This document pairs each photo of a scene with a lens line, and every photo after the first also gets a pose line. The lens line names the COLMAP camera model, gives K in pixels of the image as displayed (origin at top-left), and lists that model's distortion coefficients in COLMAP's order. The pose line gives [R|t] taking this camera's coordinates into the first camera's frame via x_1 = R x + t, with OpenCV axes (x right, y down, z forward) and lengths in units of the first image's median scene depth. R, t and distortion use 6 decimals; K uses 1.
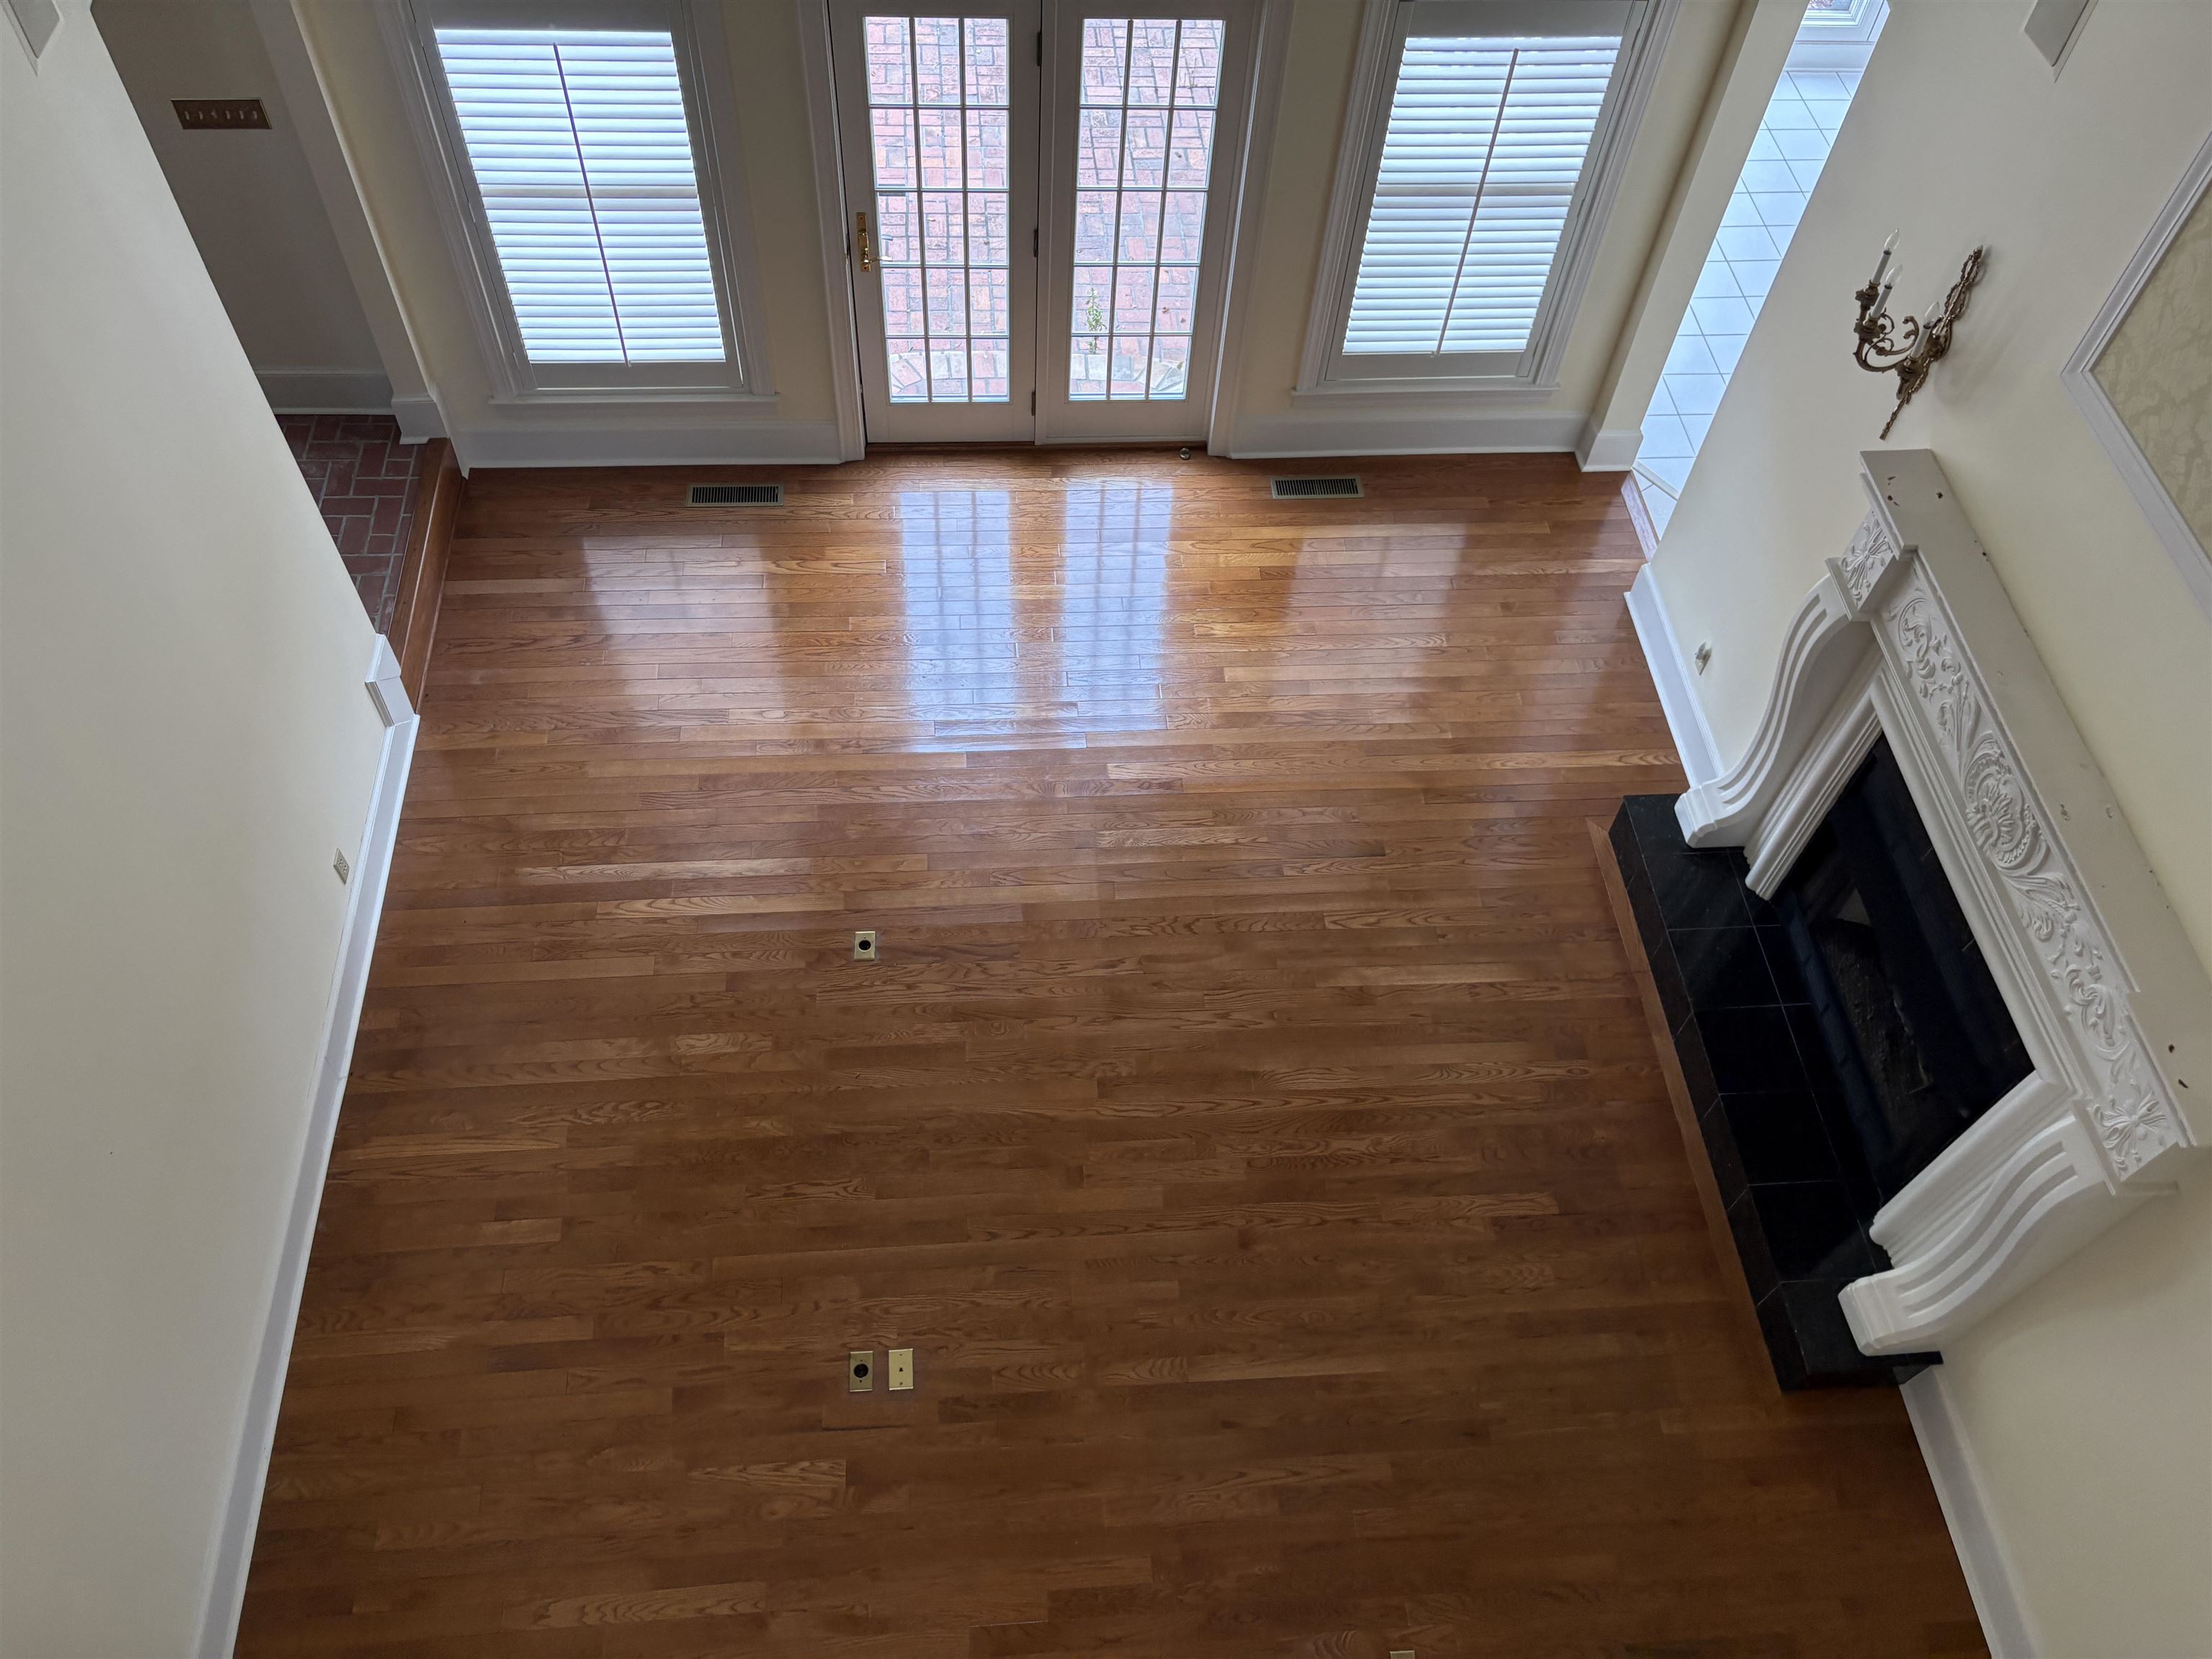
lens RADIAL K [[1677.8, 0, 1106.3], [0, 1677.8, 845.9], [0, 0, 1]] dist [0.039215, -0.039576]
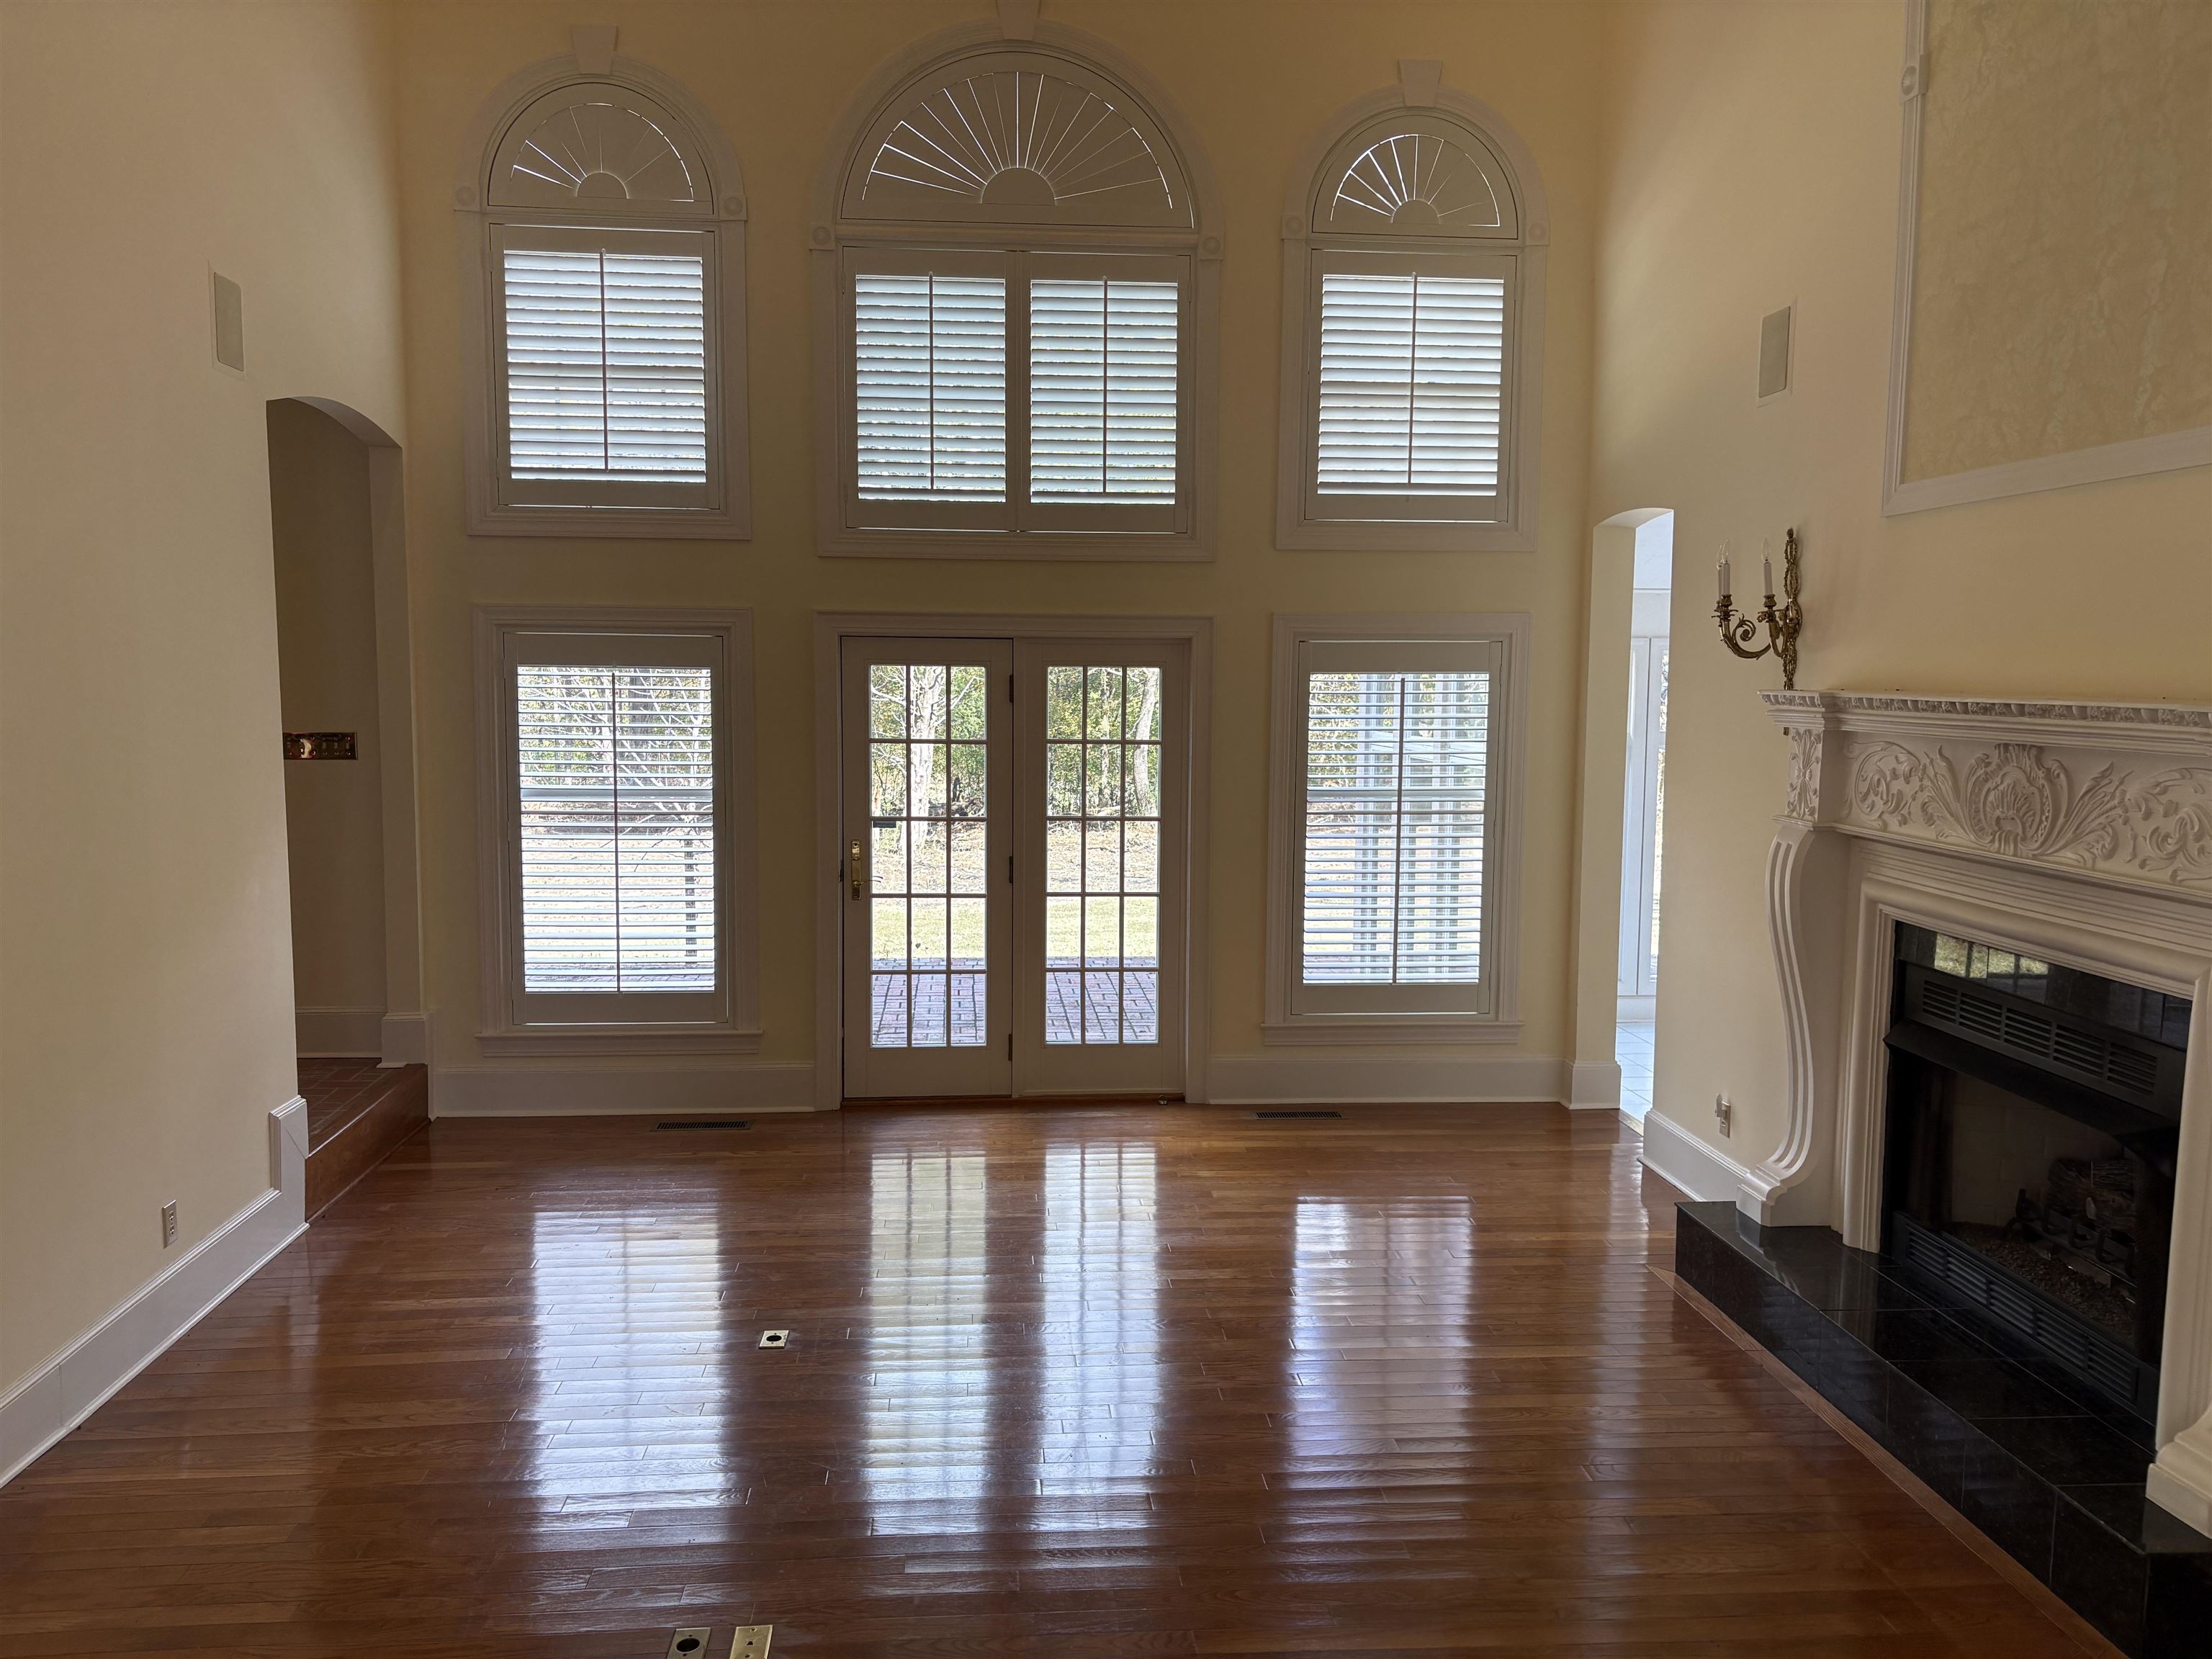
lens RADIAL K [[1677.8, 0, 1105.7], [0, 1677.8, 833.7], [0, 0, 1]] dist [0.039215, -0.039576]
pose [[0.999239, -0.038971, 0.001619, 0.019273], [0.026513, 0.648196, -0.761011, 0.452974], [0.028607, 0.760475, 0.648736, 0.259244]]
